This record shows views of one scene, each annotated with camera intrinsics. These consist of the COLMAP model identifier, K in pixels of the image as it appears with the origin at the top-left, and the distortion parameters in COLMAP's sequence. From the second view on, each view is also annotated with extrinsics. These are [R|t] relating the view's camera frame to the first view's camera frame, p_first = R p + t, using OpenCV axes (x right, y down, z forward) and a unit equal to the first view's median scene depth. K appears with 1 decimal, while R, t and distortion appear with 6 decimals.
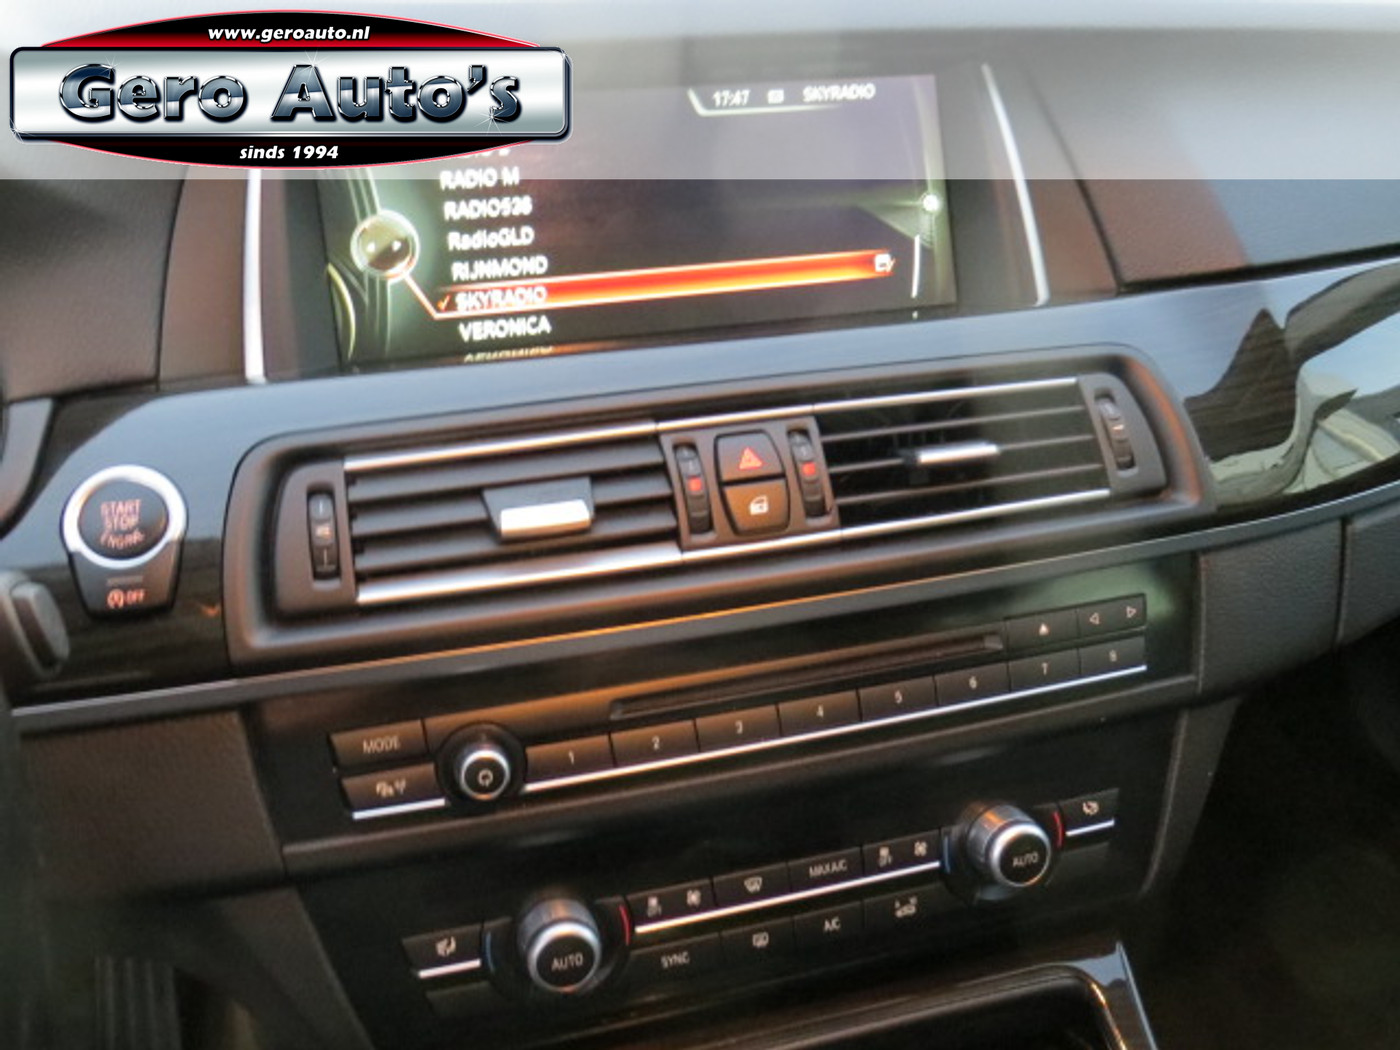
lens RADIAL K [[1298.8, 0, 703.1], [0, 1298.8, 529.6], [0, 0, 1]] dist [-0.009817, 0.000000]
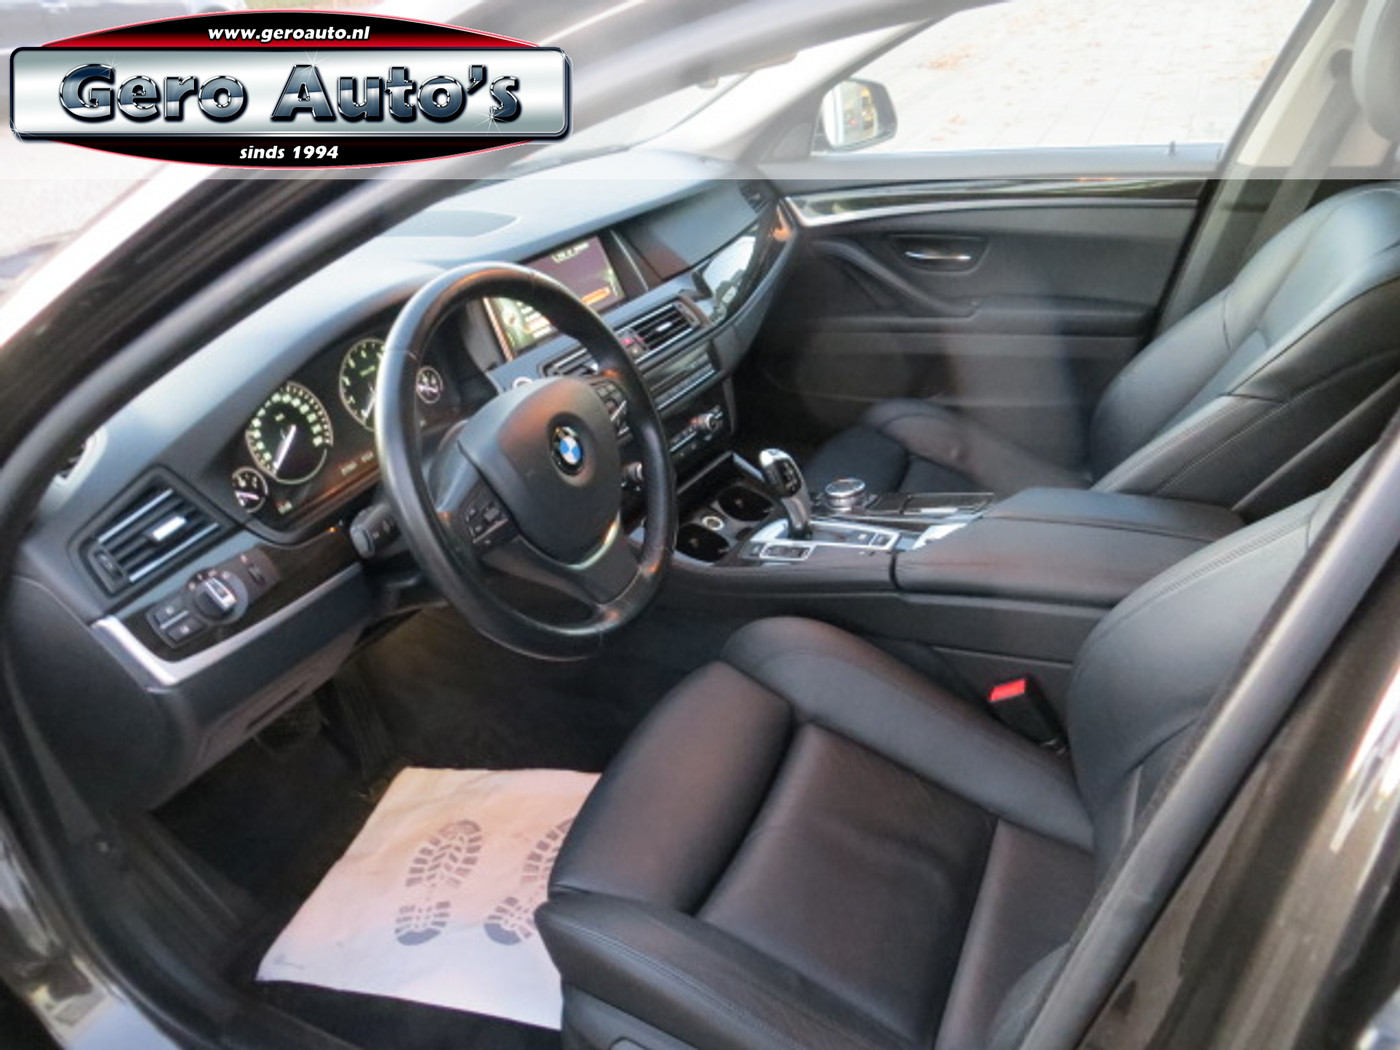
lens RADIAL K [[1048.8, 0, 698.6], [0, 1048.8, 520.9], [0, 0, 1]] dist [-0.016643, 0.001281]
pose [[0.740461, -0.368111, 0.562327, -1.617397], [0.383865, 0.918412, 0.095746, 0.203072], [-0.551692, 0.144962, 0.821353, -1.473106]]
